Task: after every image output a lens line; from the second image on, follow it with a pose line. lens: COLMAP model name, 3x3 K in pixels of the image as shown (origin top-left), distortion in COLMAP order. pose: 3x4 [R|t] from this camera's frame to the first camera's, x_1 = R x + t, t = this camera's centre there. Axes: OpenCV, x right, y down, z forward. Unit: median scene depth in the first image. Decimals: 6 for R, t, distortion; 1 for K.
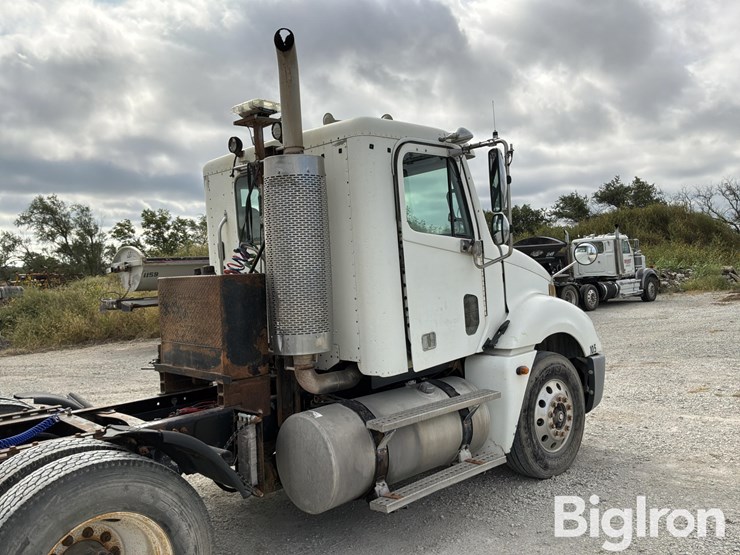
lens RADIAL K [[614.8, 0, 370.0], [0, 614.8, 277.5], [0, 0, 1]] dist [0.148810, -0.306586]
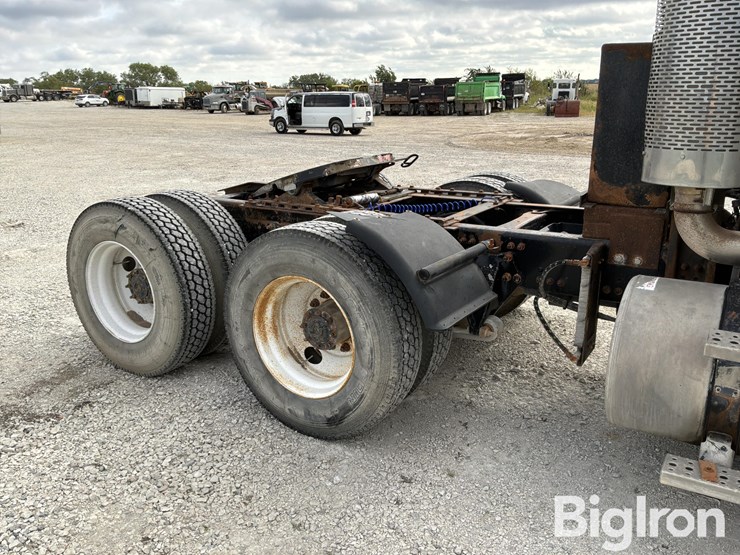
lens RADIAL K [[610.5, 0, 370.0], [0, 610.5, 277.5], [0, 0, 1]] dist [0.149668, -0.304769]
pose [[0.239803, 0.316280, -0.917857, 0.299089], [-0.013929, 0.946467, 0.322499, 0.016571], [0.970722, -0.064552, 0.231371, 0.442163]]
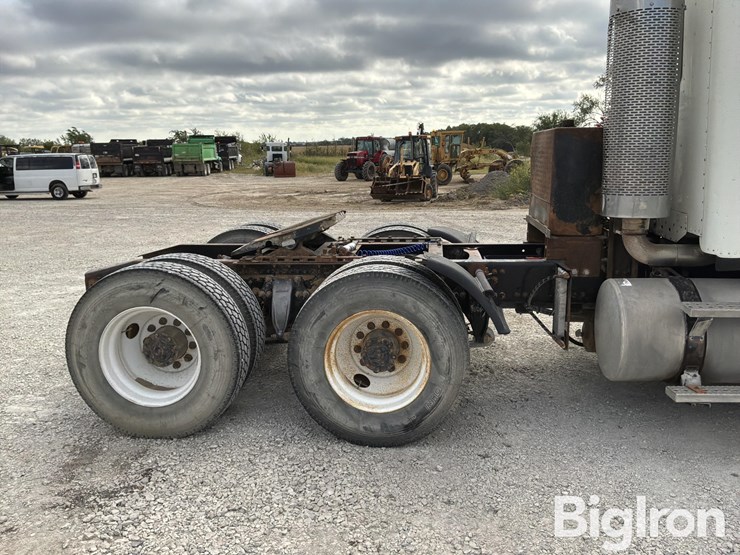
lens RADIAL K [[614.8, 0, 370.0], [0, 614.8, 277.5], [0, 0, 1]] dist [0.148810, -0.306586]
pose [[0.649356, 0.185827, -0.737431, 0.263272], [-0.024323, 0.974265, 0.224090, 0.008991], [0.760095, -0.127578, 0.637165, 0.081380]]
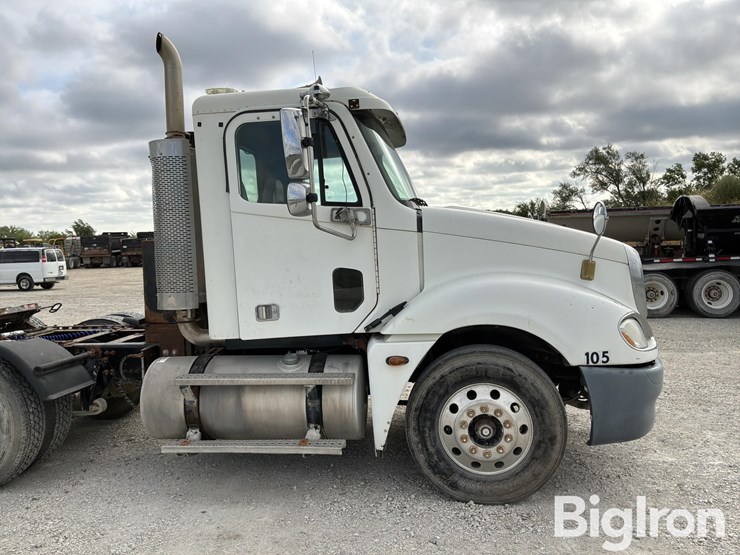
lens RADIAL K [[614.8, 0, 370.0], [0, 614.8, 277.5], [0, 0, 1]] dist [0.148810, -0.306586]
pose [[0.633017, 0.075753, -0.770423, 0.804343], [-0.009746, 0.995902, 0.089915, -0.037099], [0.774077, -0.049409, 0.631161, 0.413449]]
